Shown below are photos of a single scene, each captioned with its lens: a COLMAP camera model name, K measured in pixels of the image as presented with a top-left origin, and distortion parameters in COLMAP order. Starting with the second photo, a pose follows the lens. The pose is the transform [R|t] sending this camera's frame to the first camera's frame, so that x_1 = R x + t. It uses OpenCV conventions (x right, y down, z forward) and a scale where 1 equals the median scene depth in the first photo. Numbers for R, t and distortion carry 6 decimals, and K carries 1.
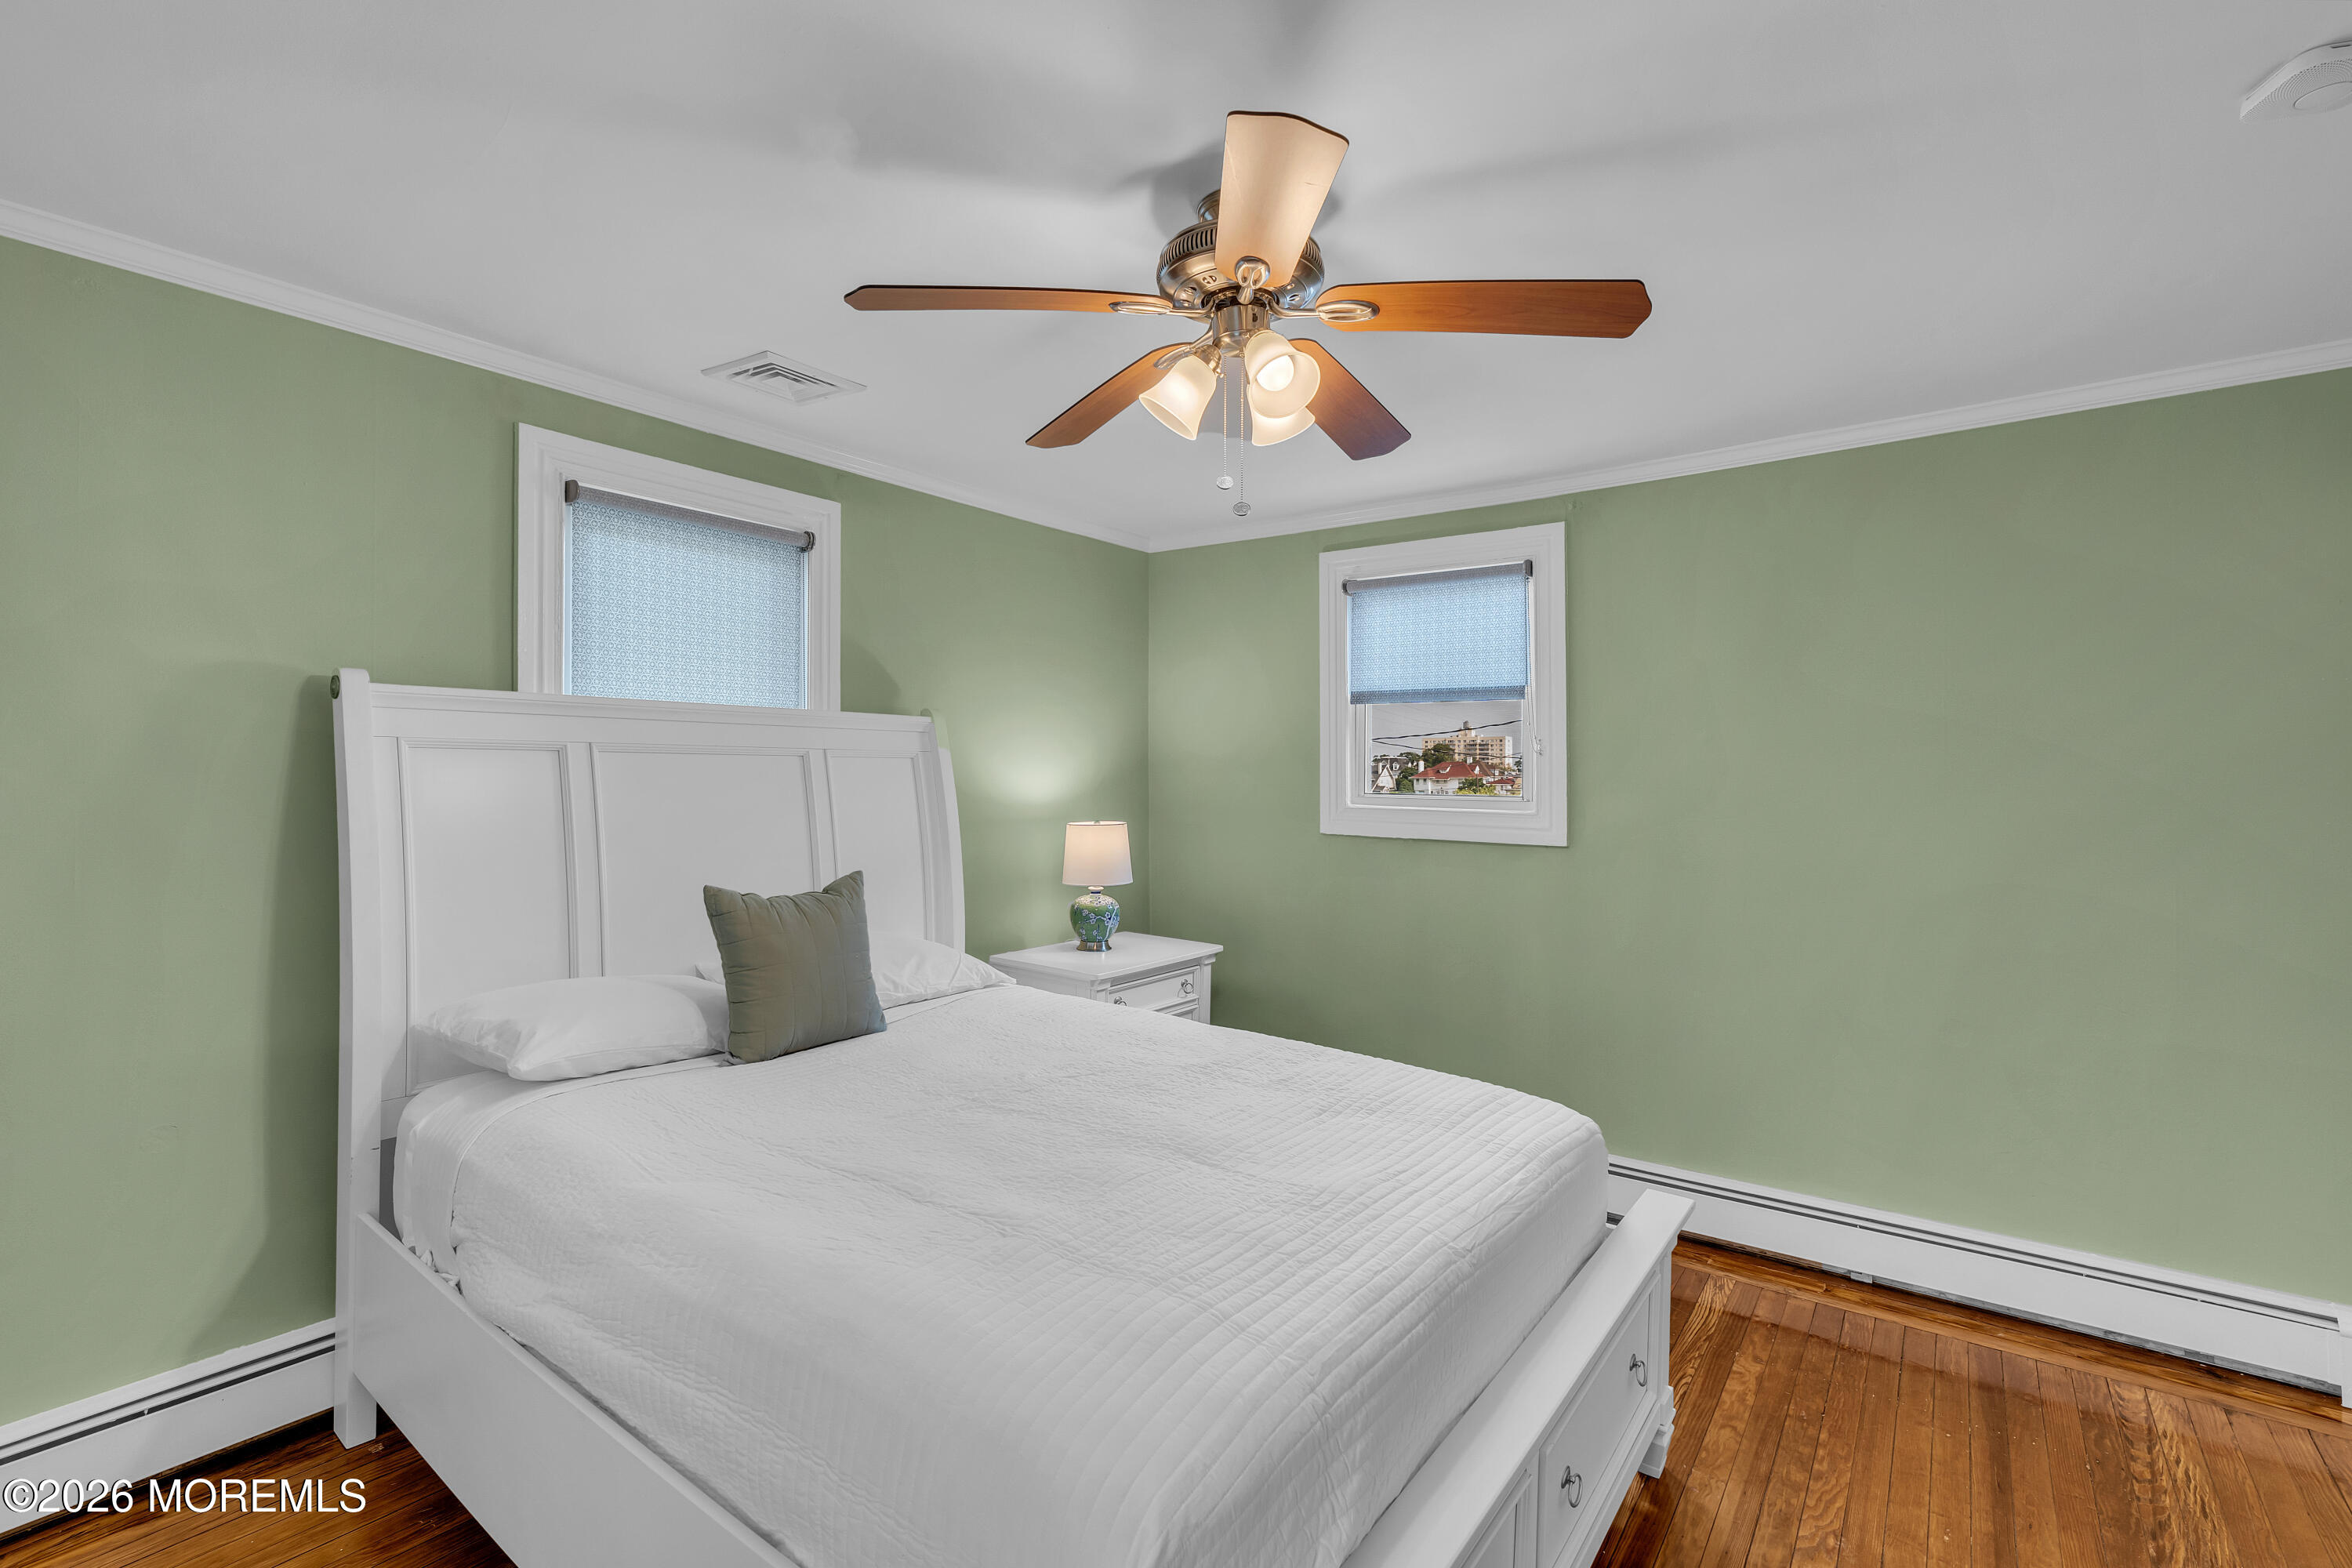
lens RADIAL K [[1053.6, 0, 1168.5], [0, 1053.6, 785.6], [0, 0, 1]] dist [-0.014638, 0.005486]
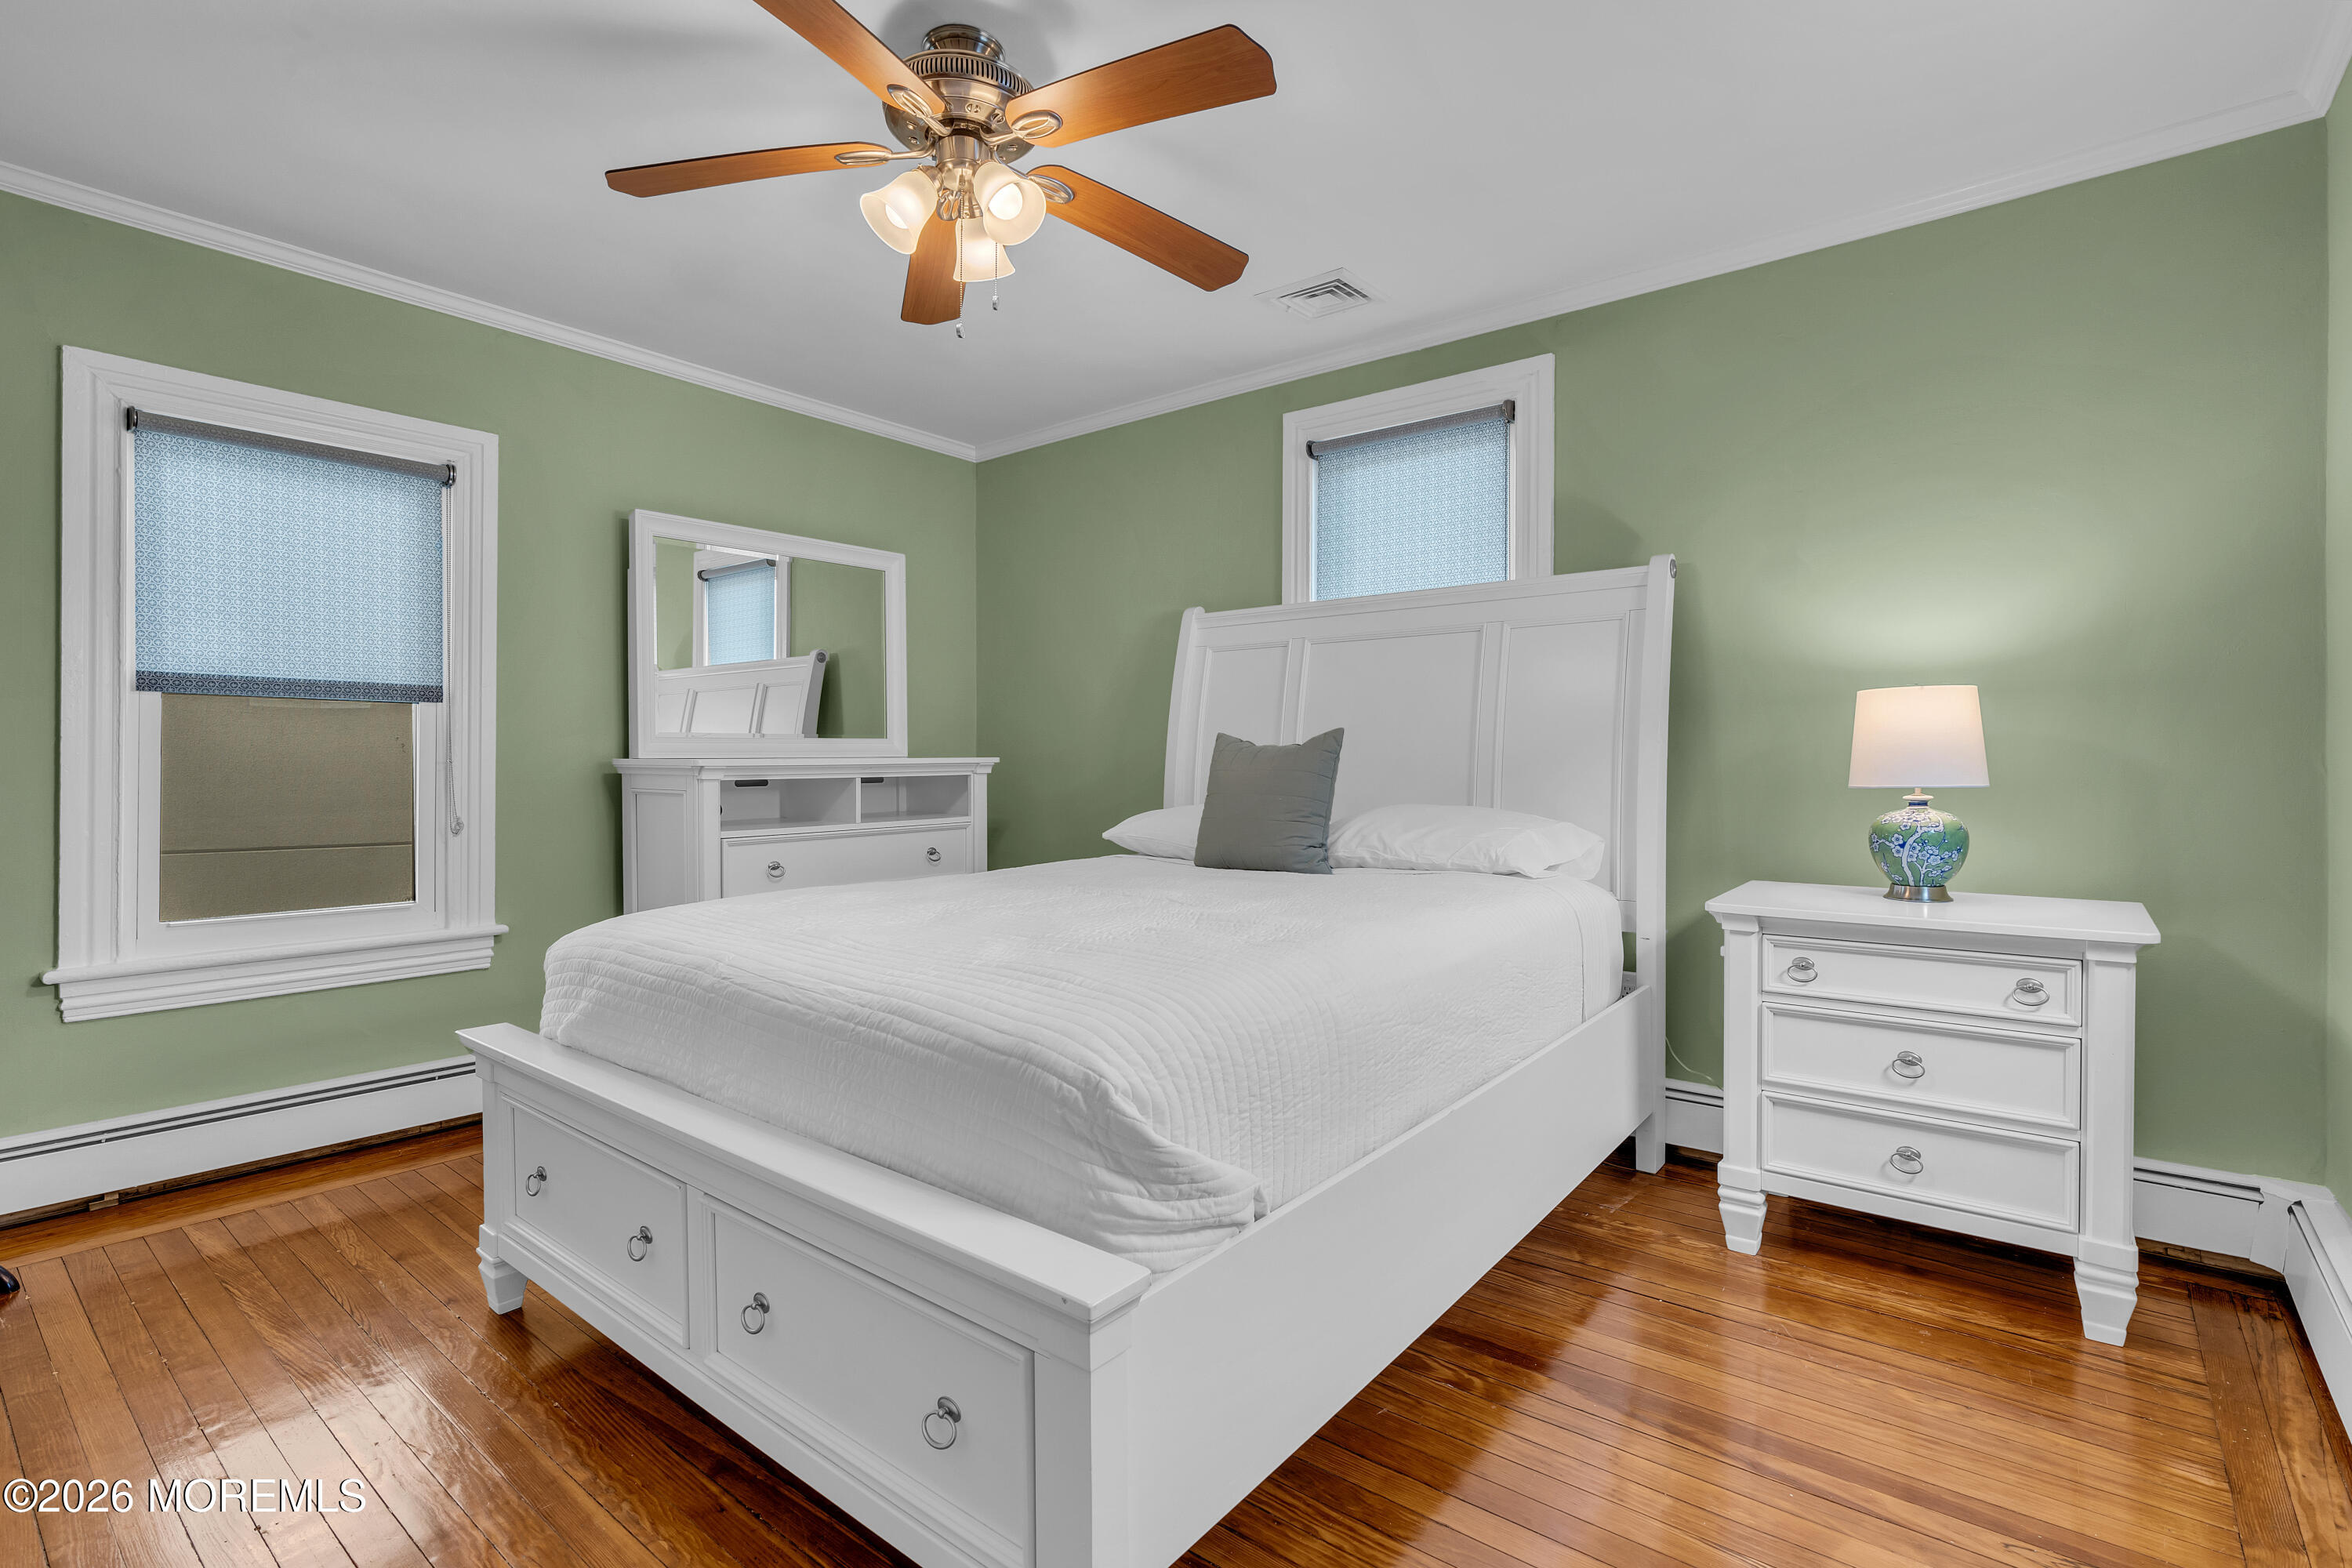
lens RADIAL K [[1091.0, 0, 1156.8], [0, 1091.0, 760.7], [0, 0, 1]] dist [-0.014175, 0.006447]
pose [[-0.030751, -0.008145, -0.999494, 0.793626], [-0.010026, 0.999919, -0.007840, 0.122400], [0.999477, 0.009780, -0.030830, 0.833202]]
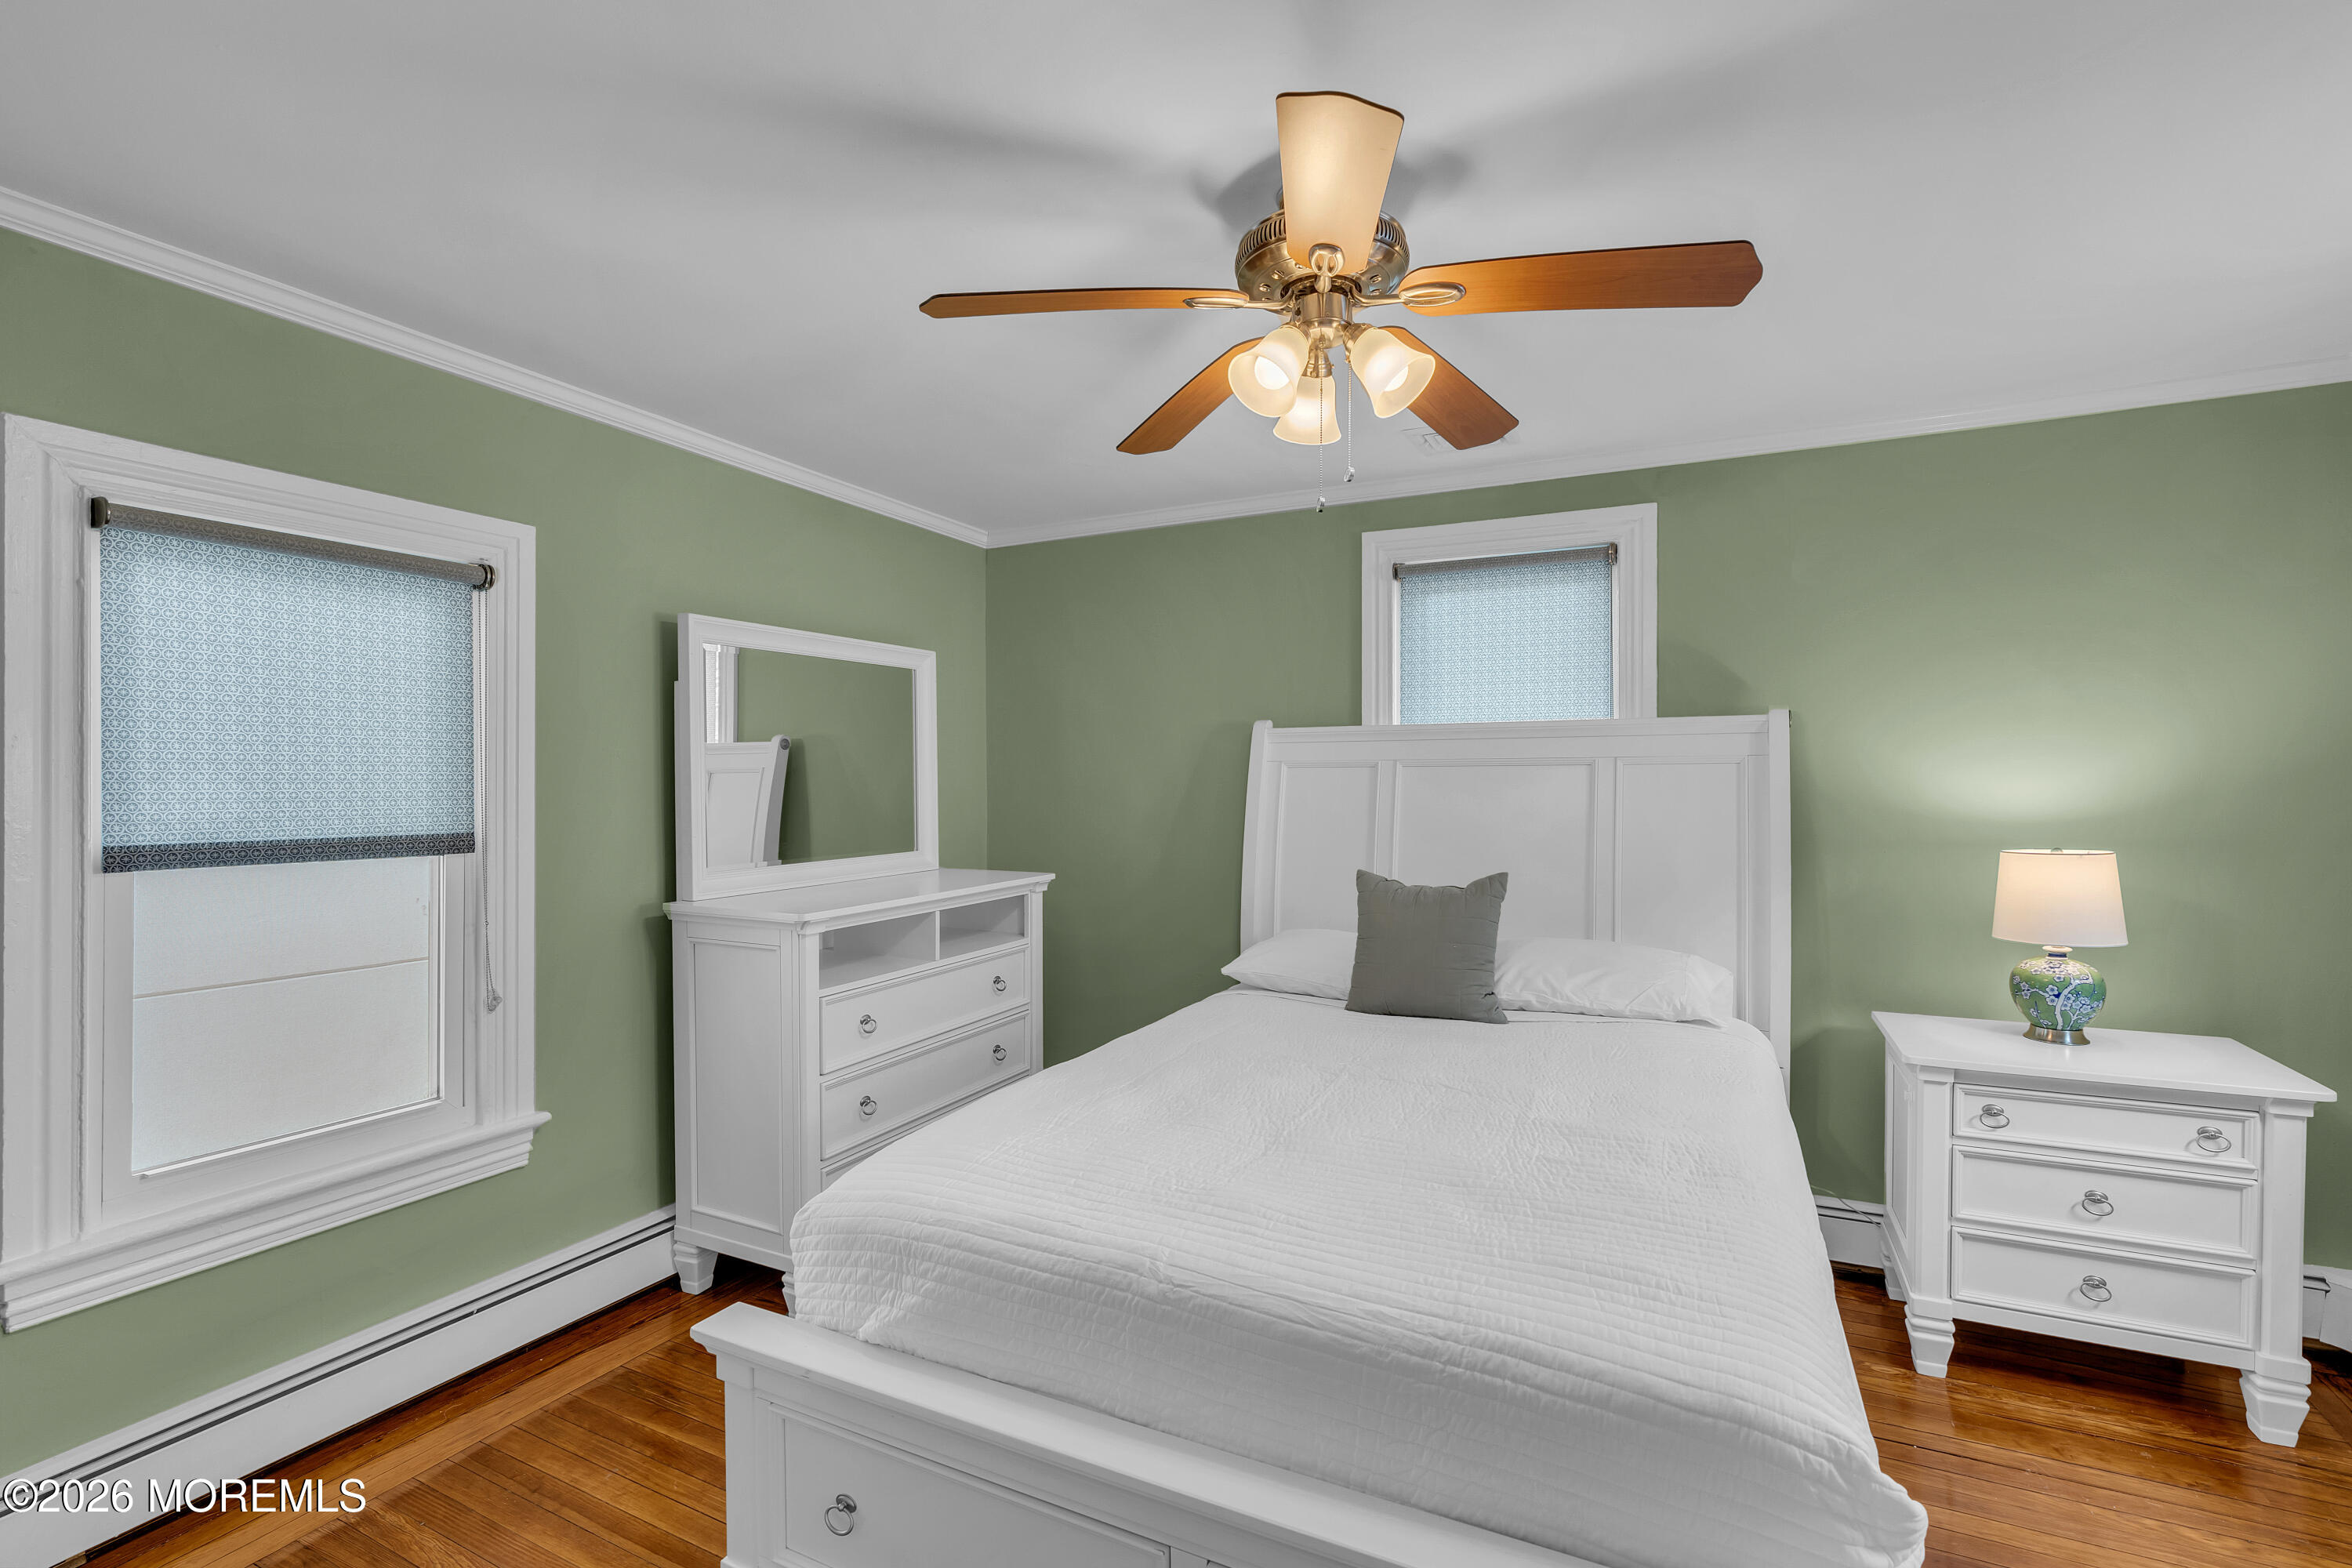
lens RADIAL K [[1053.6, 0, 1168.5], [0, 1053.6, 785.6], [0, 0, 1]] dist [-0.014638, 0.005486]
pose [[0.187414, -0.005758, -0.982264, 0.676617], [-0.004453, 0.999968, -0.006711, 0.001896], [0.982271, 0.005632, 0.187383, 0.456021]]
